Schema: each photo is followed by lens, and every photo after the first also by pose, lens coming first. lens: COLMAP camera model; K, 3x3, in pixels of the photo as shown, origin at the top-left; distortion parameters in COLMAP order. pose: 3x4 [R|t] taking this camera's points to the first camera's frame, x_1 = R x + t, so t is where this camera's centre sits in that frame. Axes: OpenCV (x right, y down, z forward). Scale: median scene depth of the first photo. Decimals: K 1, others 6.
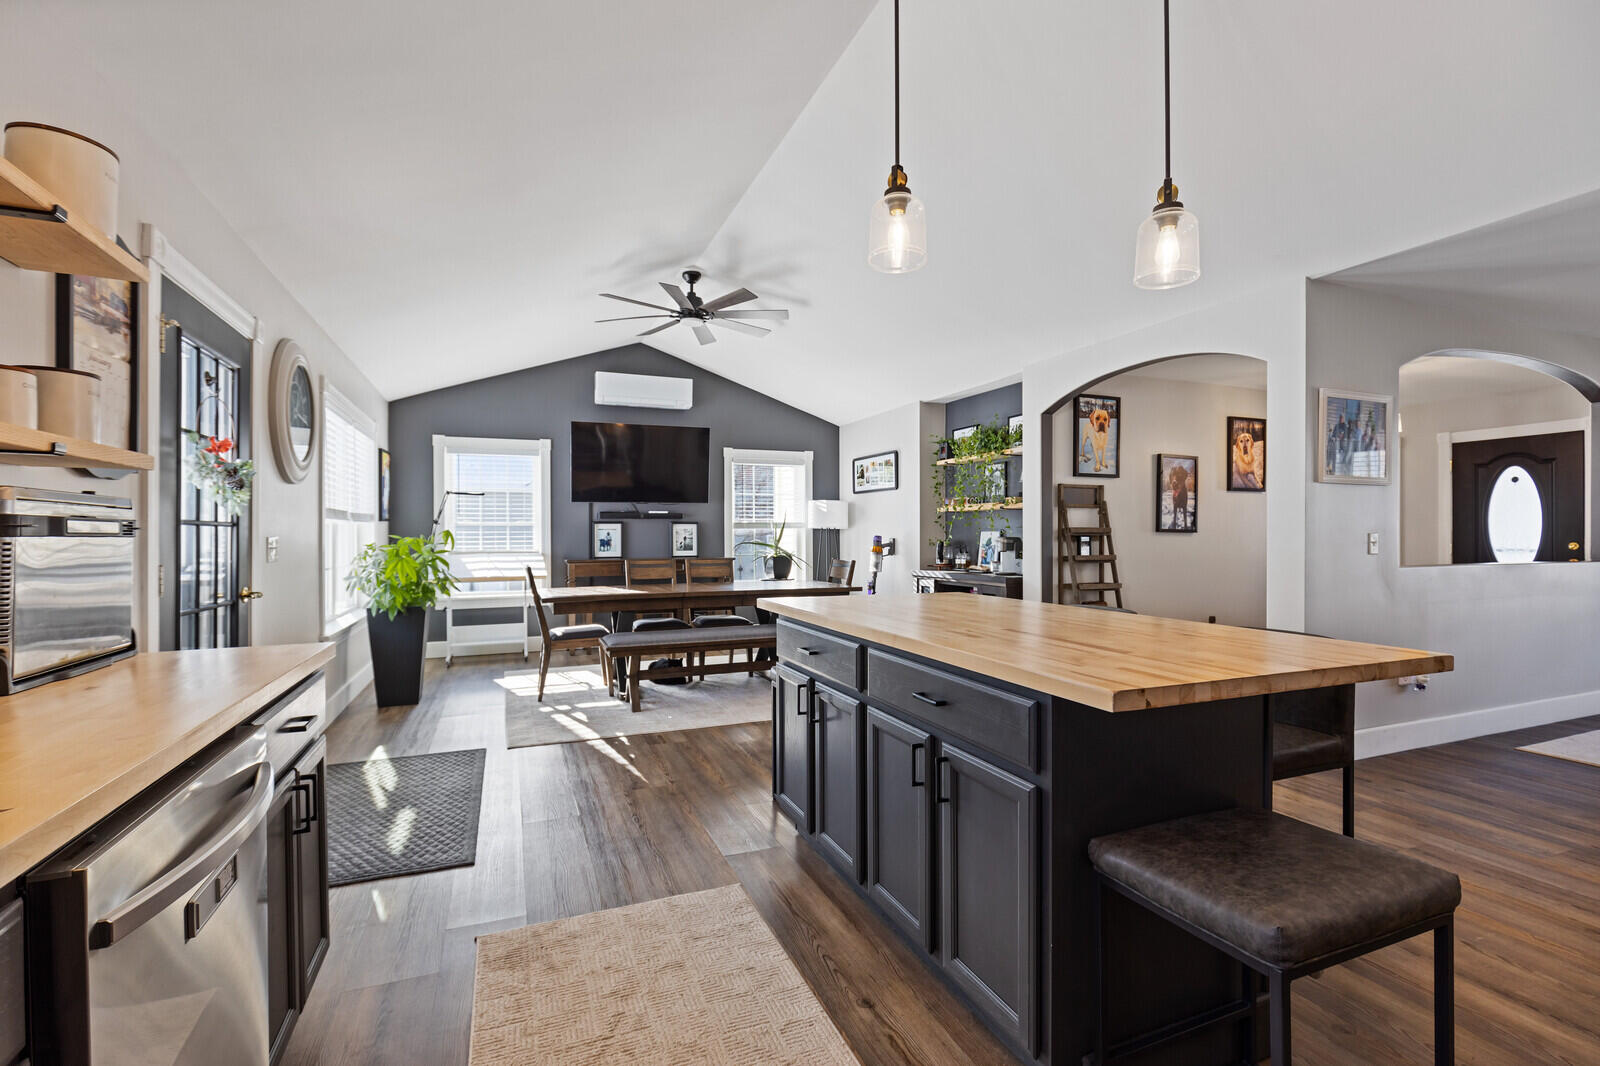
lens RADIAL K [[720.0, 0, 798.4], [0, 720.0, 530.2], [0, 0, 1]] dist [-0.002140, -0.000341]
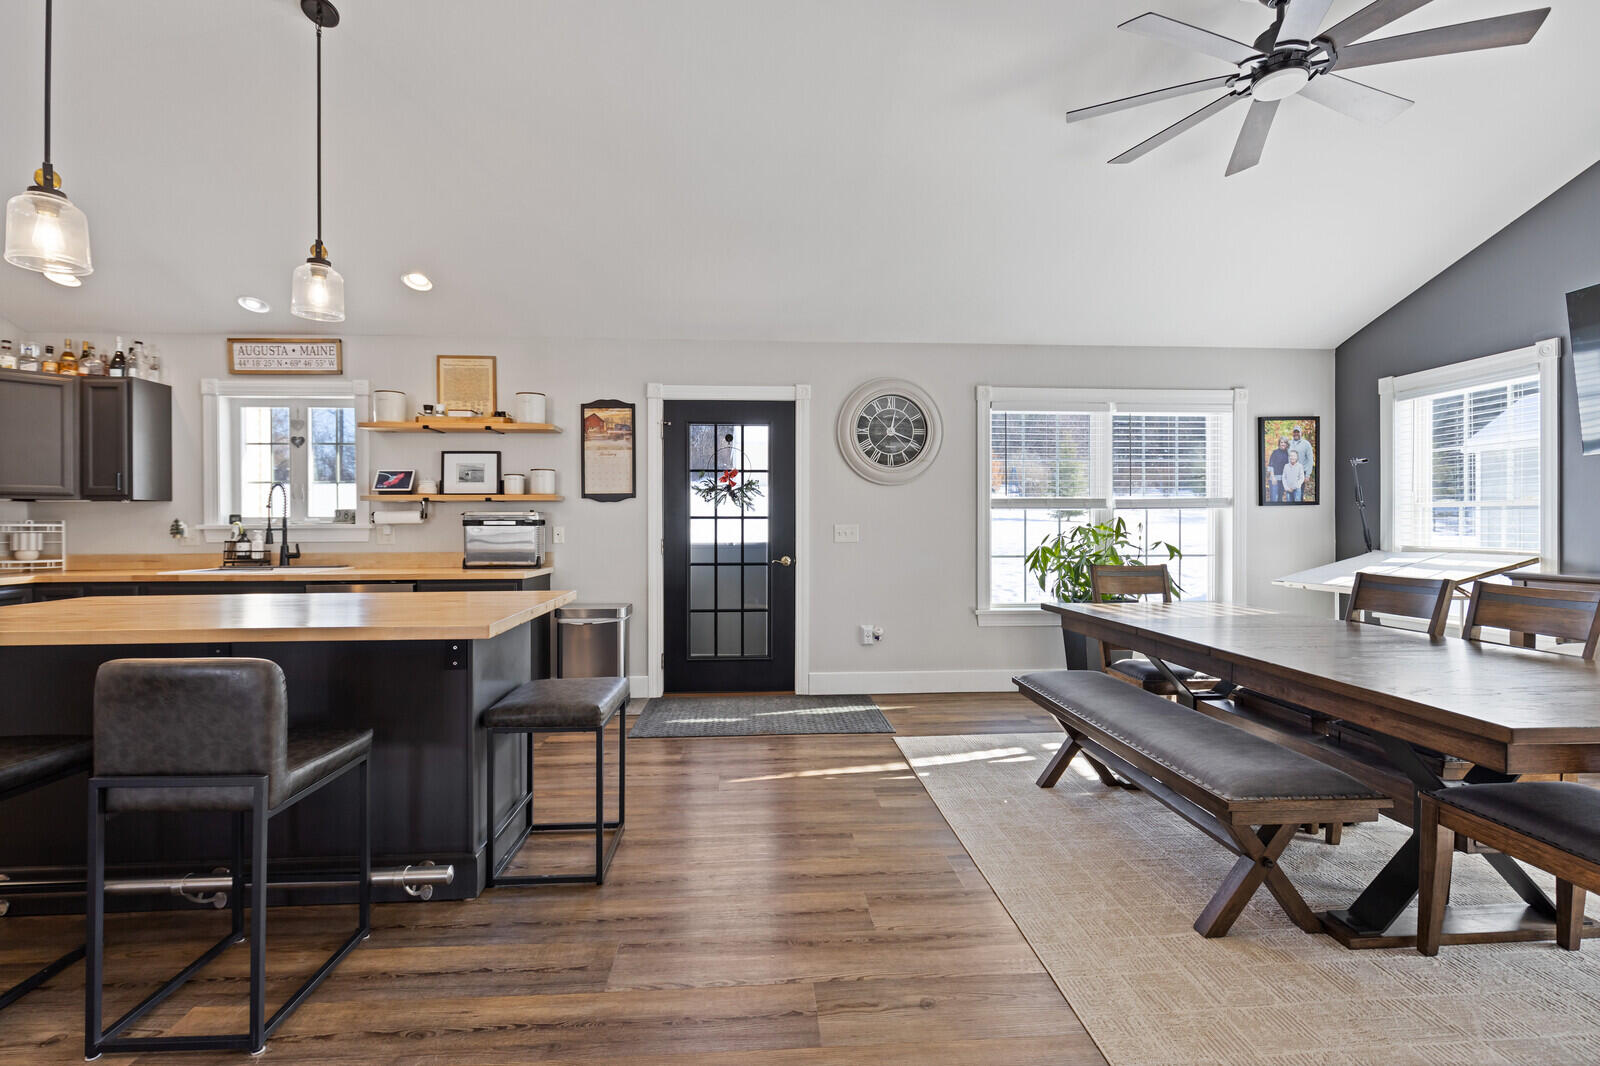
lens RADIAL K [[720.0, 0, 800.0], [0, 720.0, 528.0], [0, 0, 1]] dist [-0.002140, -0.000341]
pose [[-0.307374, 0.009623, -0.951540, 0.388093], [0.009729, 0.999928, 0.006969, 0.002522], [0.951539, -0.007116, -0.307446, 0.789590]]
